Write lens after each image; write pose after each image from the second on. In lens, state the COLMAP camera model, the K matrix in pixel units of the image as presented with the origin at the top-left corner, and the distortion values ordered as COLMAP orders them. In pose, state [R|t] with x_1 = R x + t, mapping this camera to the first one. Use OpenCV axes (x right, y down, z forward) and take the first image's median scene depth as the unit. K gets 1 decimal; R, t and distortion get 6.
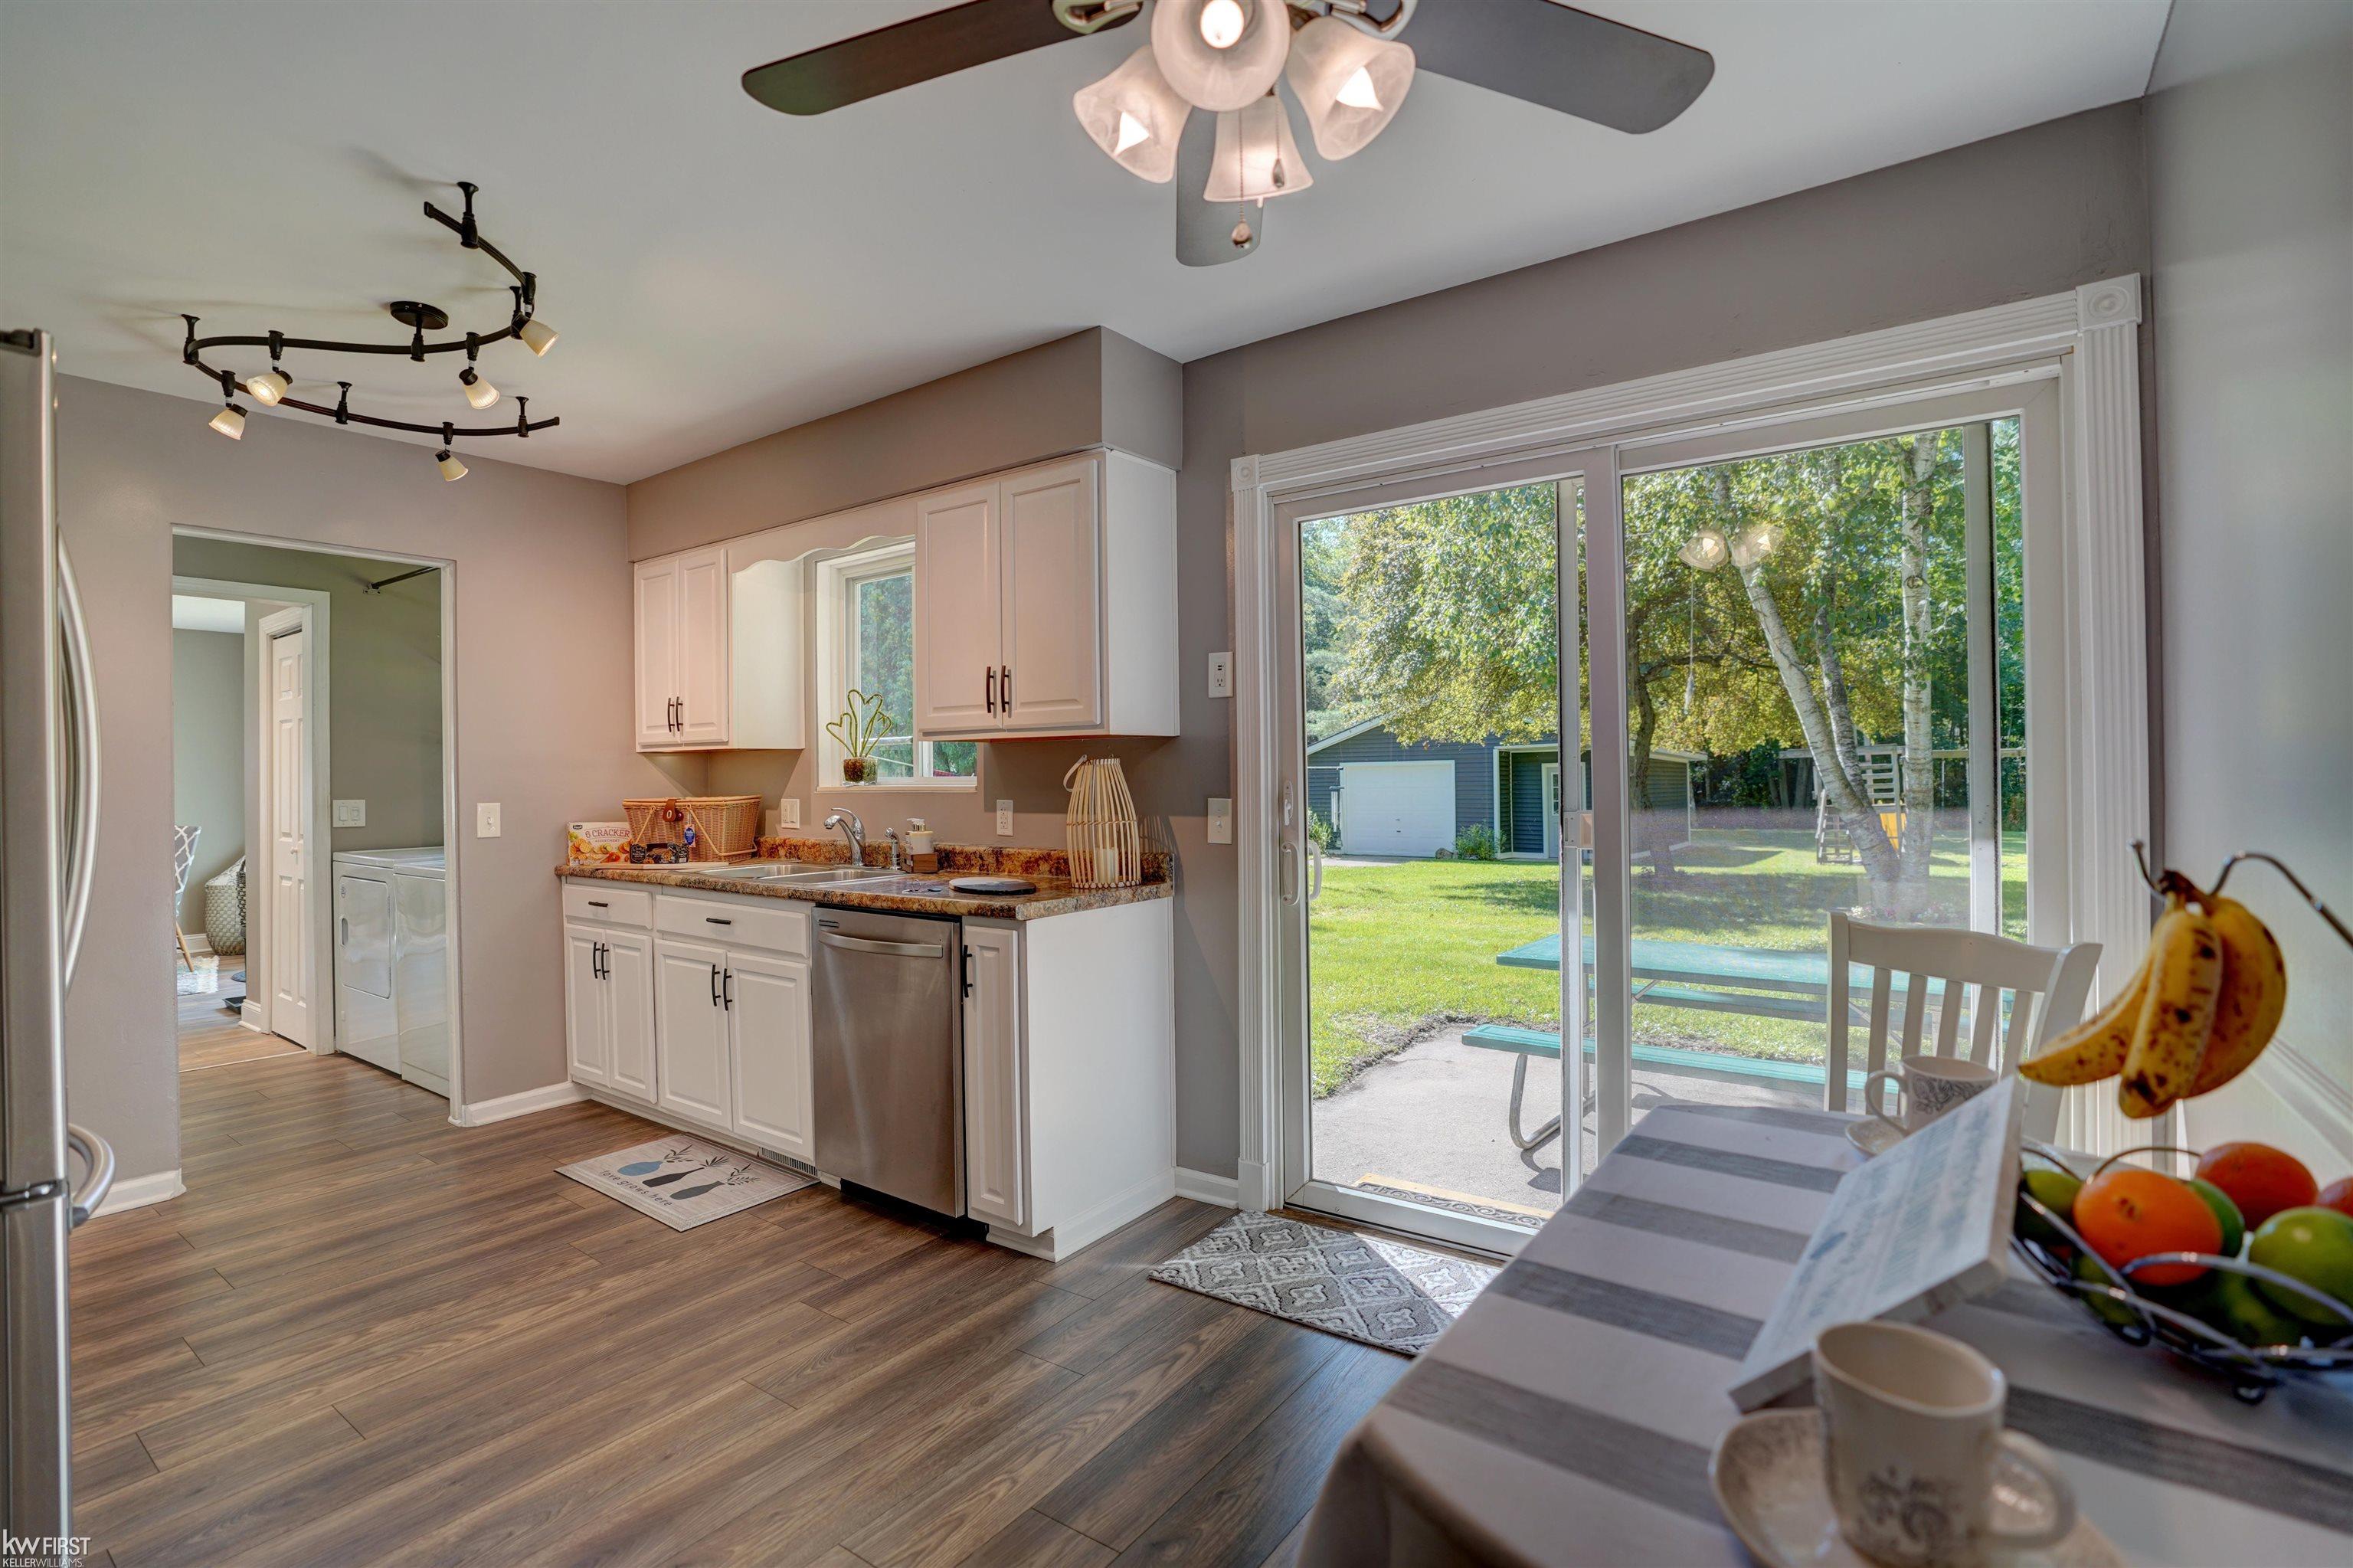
lens RADIAL K [[1106.4, 0, 1164.5], [0, 1106.4, 769.1], [0, 0, 1]] dist [-0.001239, 0.000075]
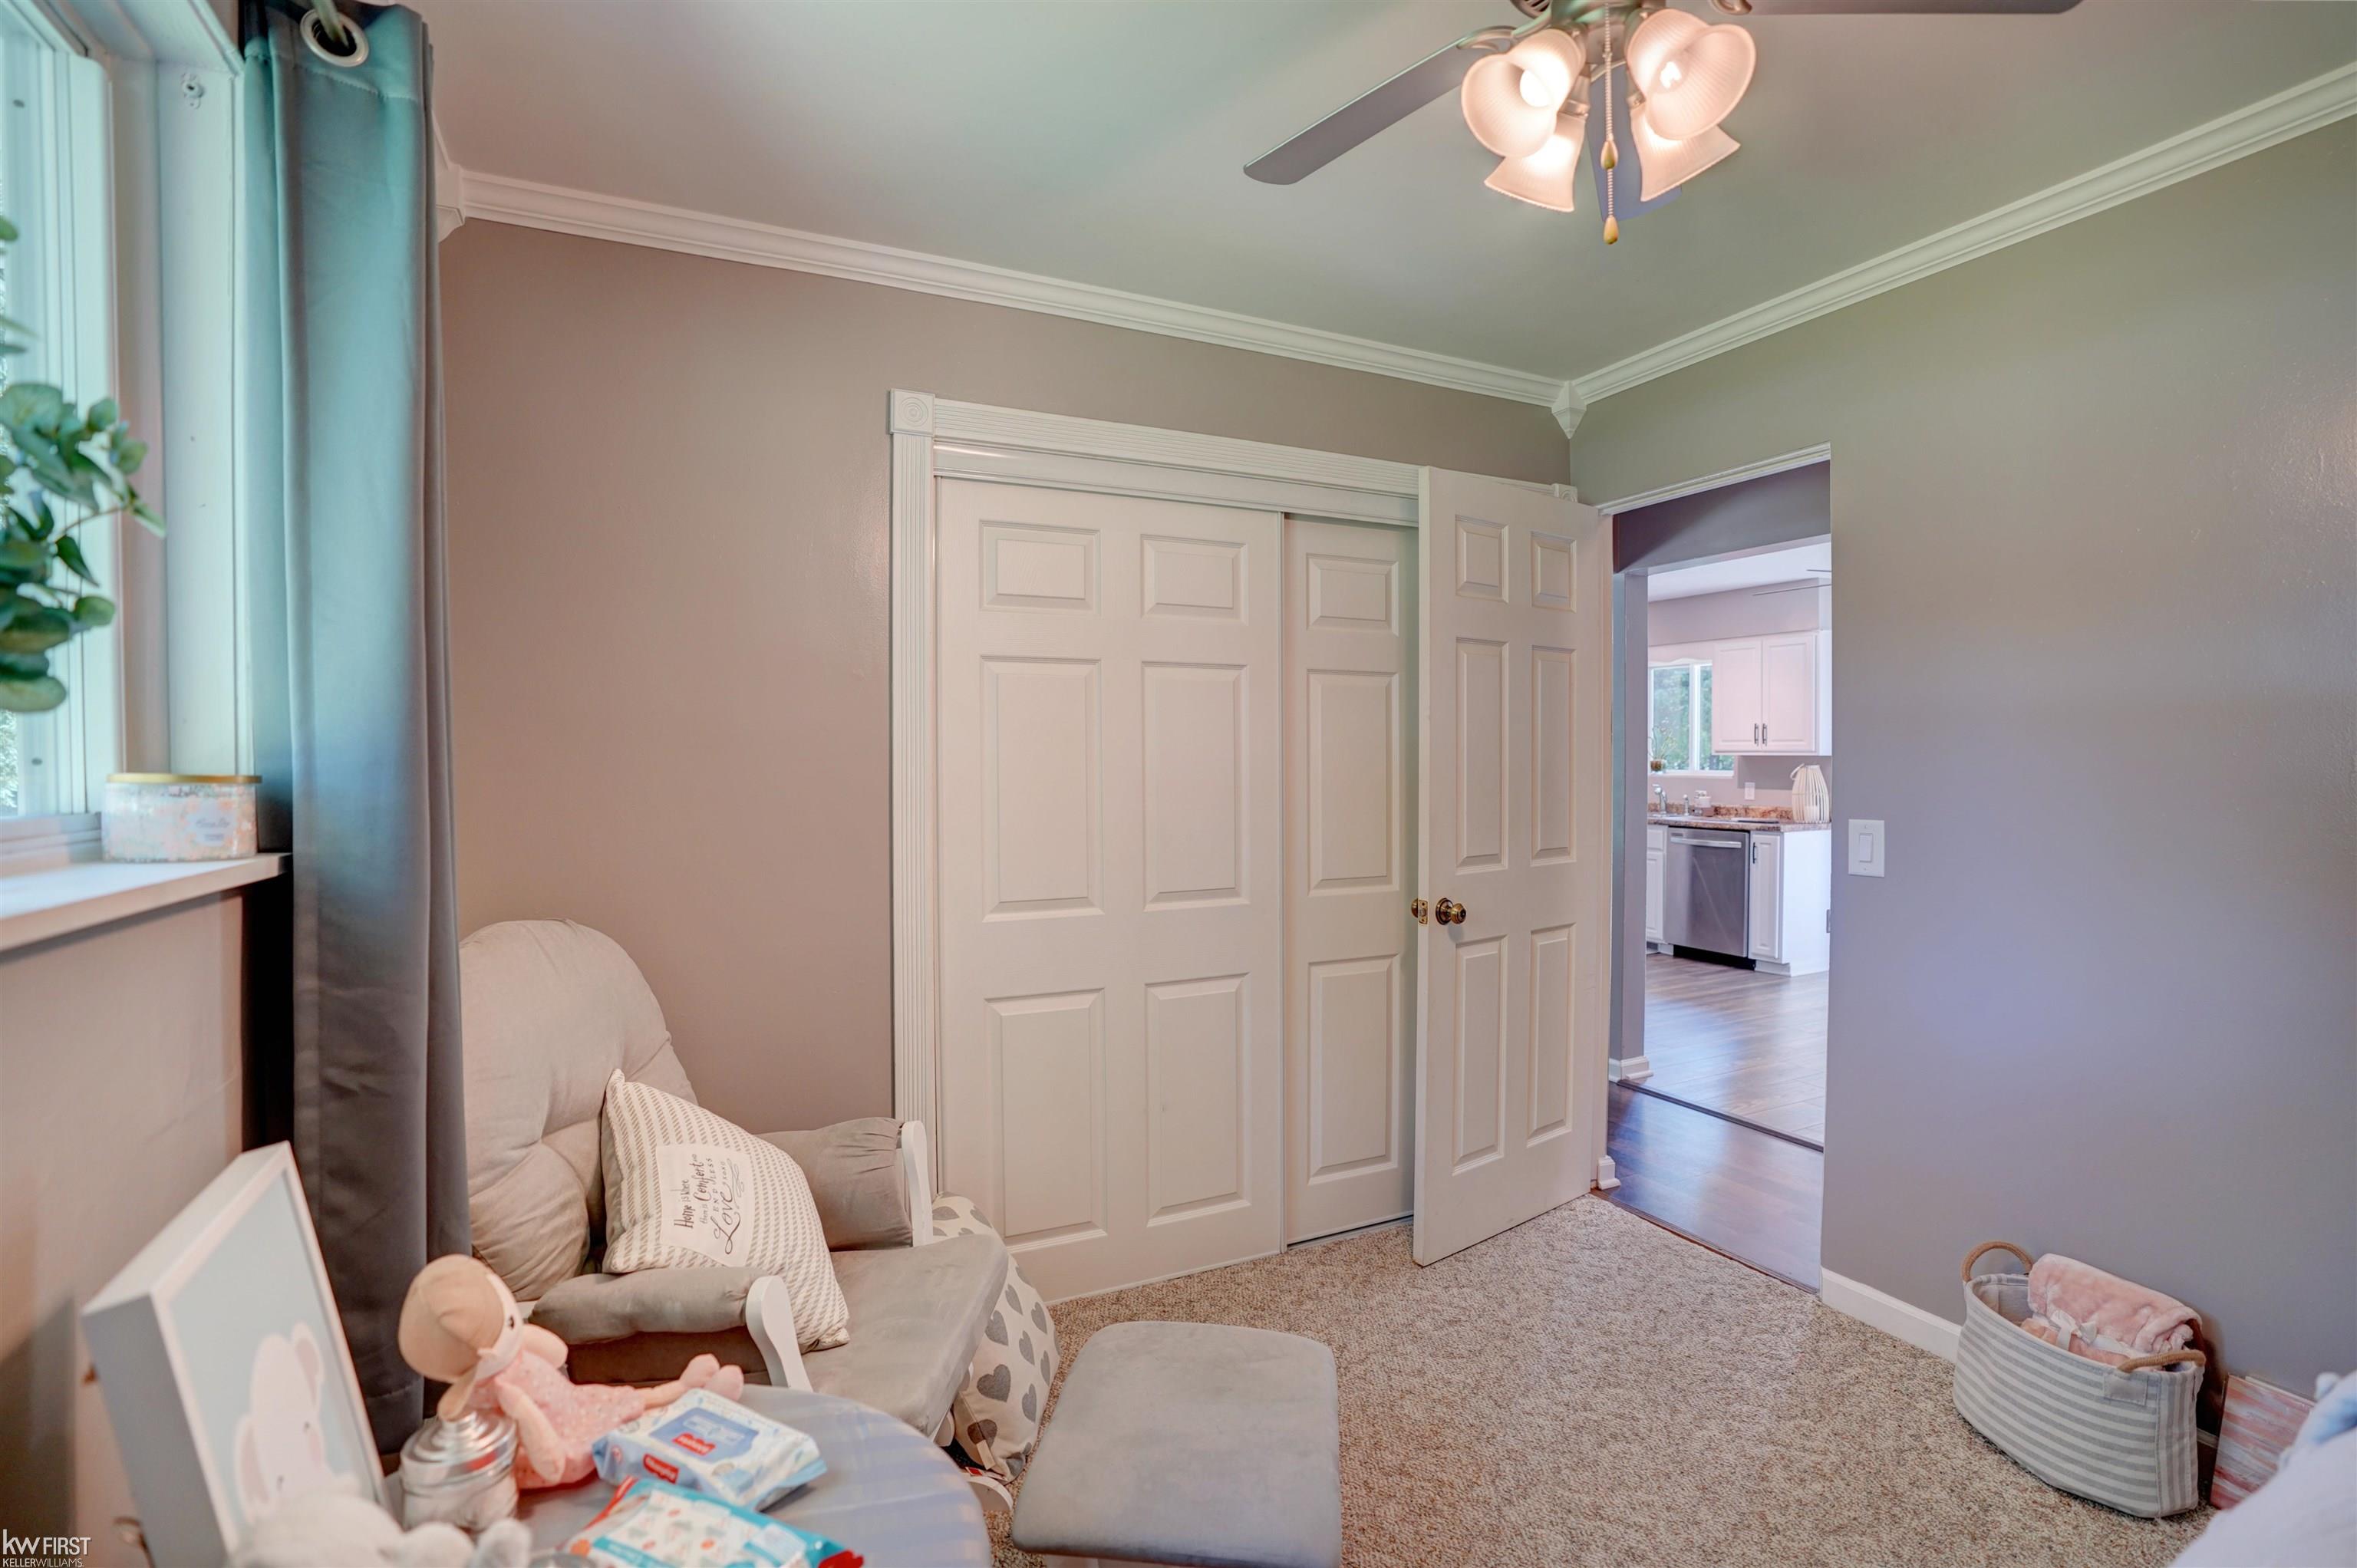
lens RADIAL K [[1076.9, 0, 1178.5], [0, 1076.9, 784.0], [0, 0, 1]] dist [-0.049867, 0.000121]
pose [[0.889850, 0.021248, -0.455759, -0.212878], [-0.006865, 0.999425, 0.033192, -0.032300], [0.456202, -0.026407, 0.889484, -1.420673]]
